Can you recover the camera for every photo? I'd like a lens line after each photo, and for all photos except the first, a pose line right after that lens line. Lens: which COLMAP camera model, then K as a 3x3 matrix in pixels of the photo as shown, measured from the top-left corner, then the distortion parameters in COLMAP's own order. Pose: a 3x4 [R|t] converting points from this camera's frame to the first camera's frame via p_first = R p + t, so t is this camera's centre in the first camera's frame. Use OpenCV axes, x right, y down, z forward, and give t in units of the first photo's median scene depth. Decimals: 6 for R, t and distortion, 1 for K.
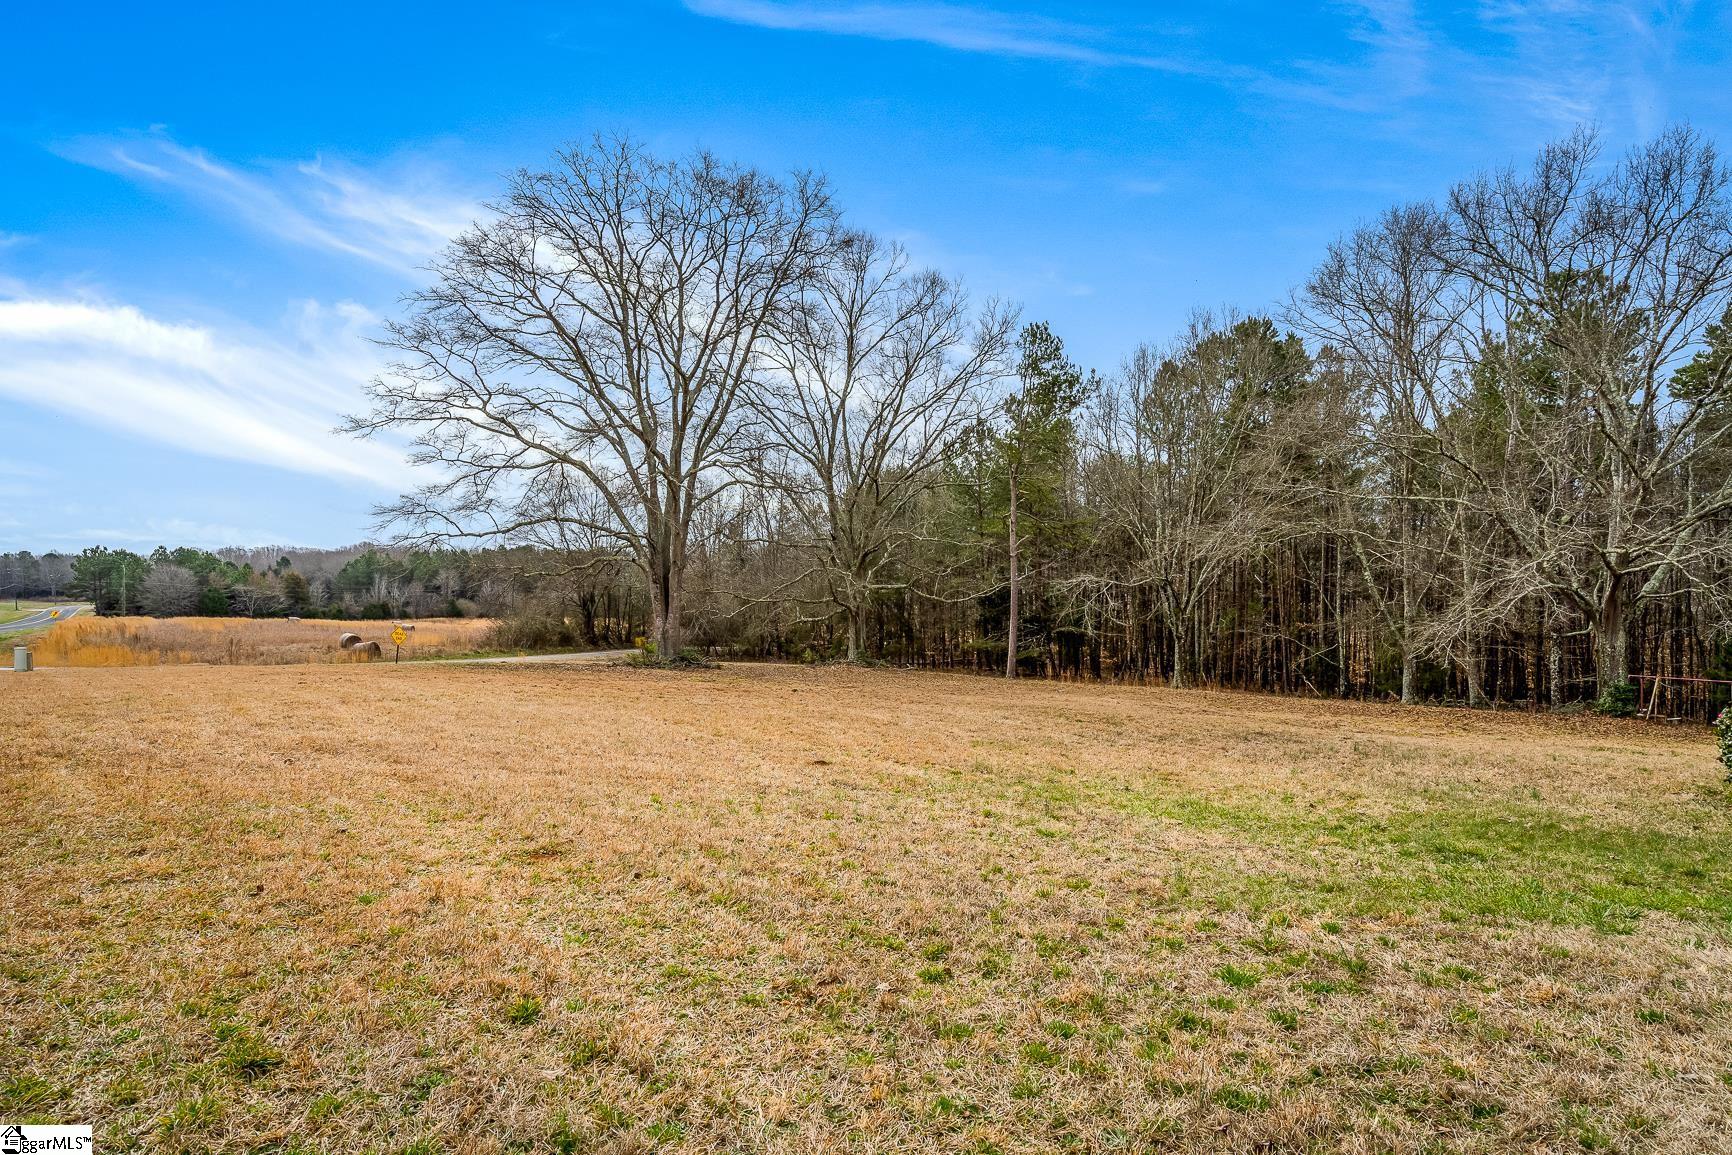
lens RADIAL K [[945.9, 0, 862.0], [0, 945.9, 592.4], [0, 0, 1]] dist [0.001836, 0.003722]
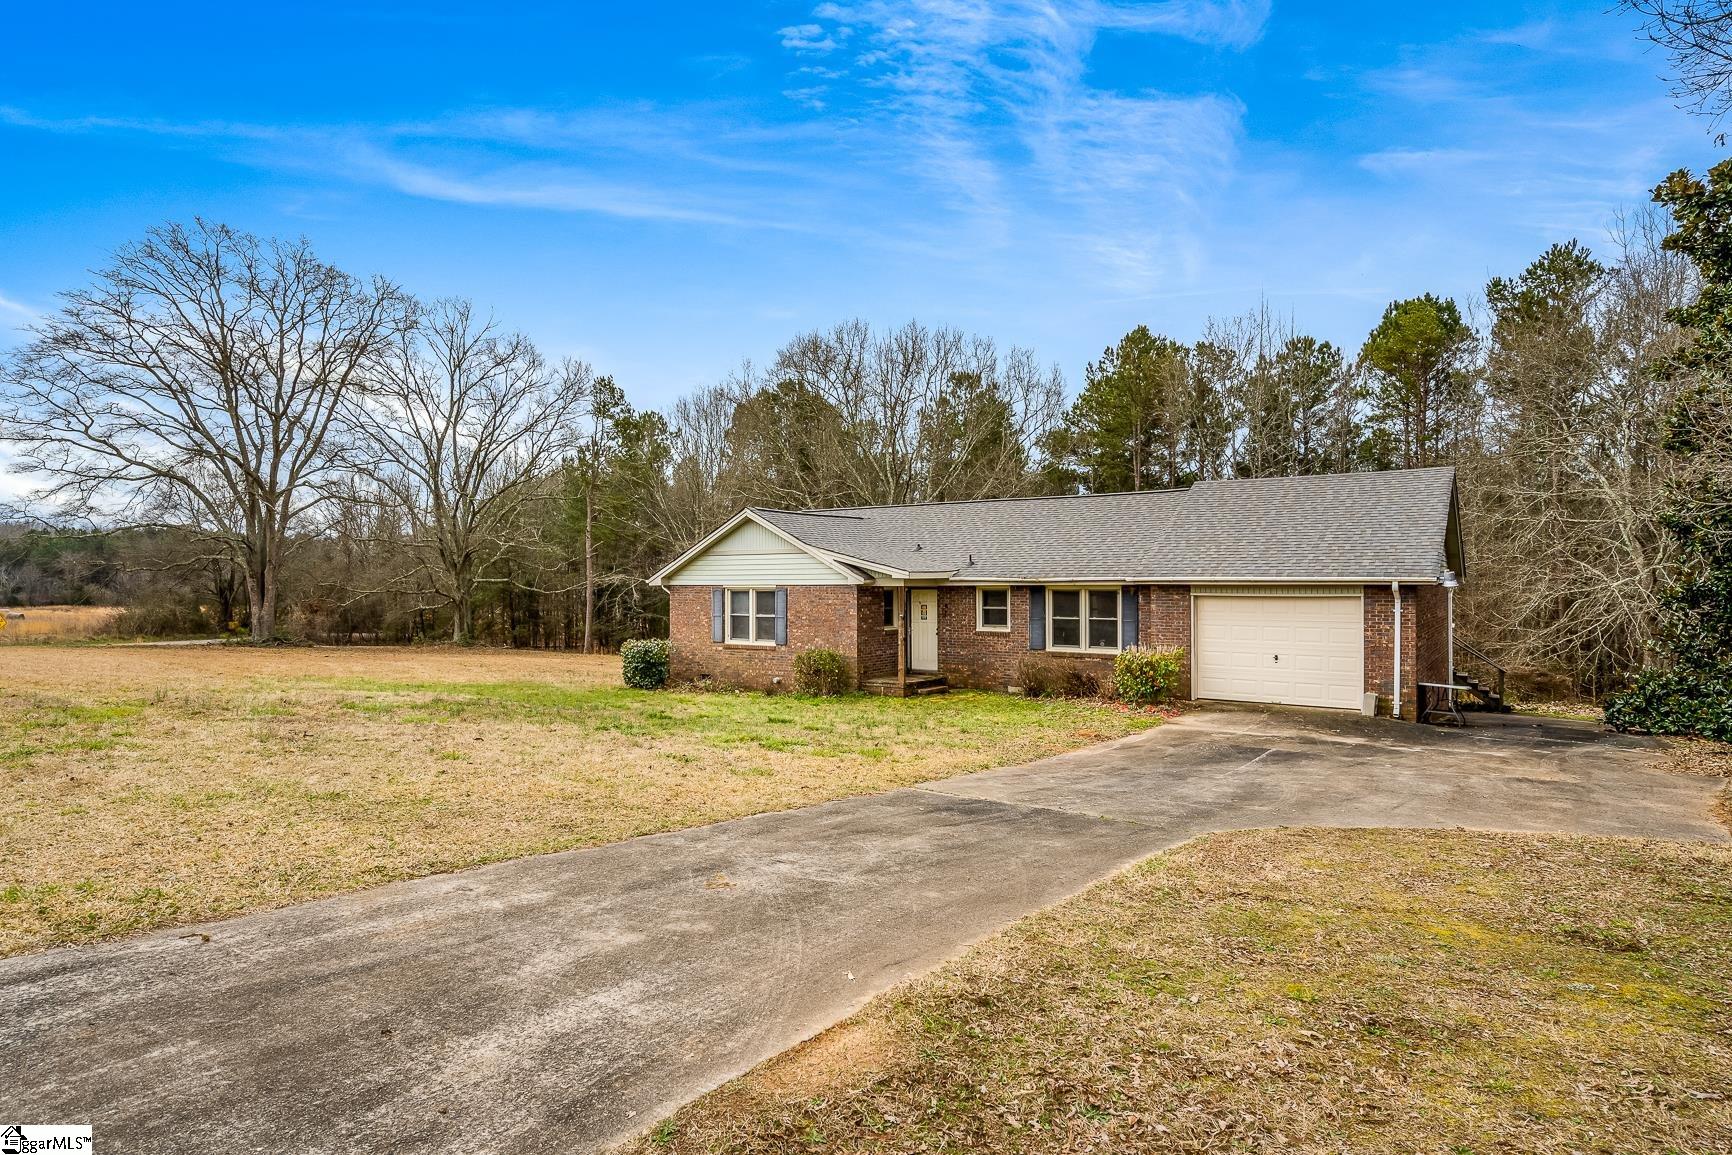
lens RADIAL K [[945.9, 0, 868.4], [0, 945.9, 572.6], [0, 0, 1]] dist [0.001836, 0.003722]
pose [[0.961015, 0.009895, 0.276320, 0.200311], [-0.007812, 0.999932, -0.008639, -0.012058], [-0.276386, 0.006143, 0.961027, -0.384796]]
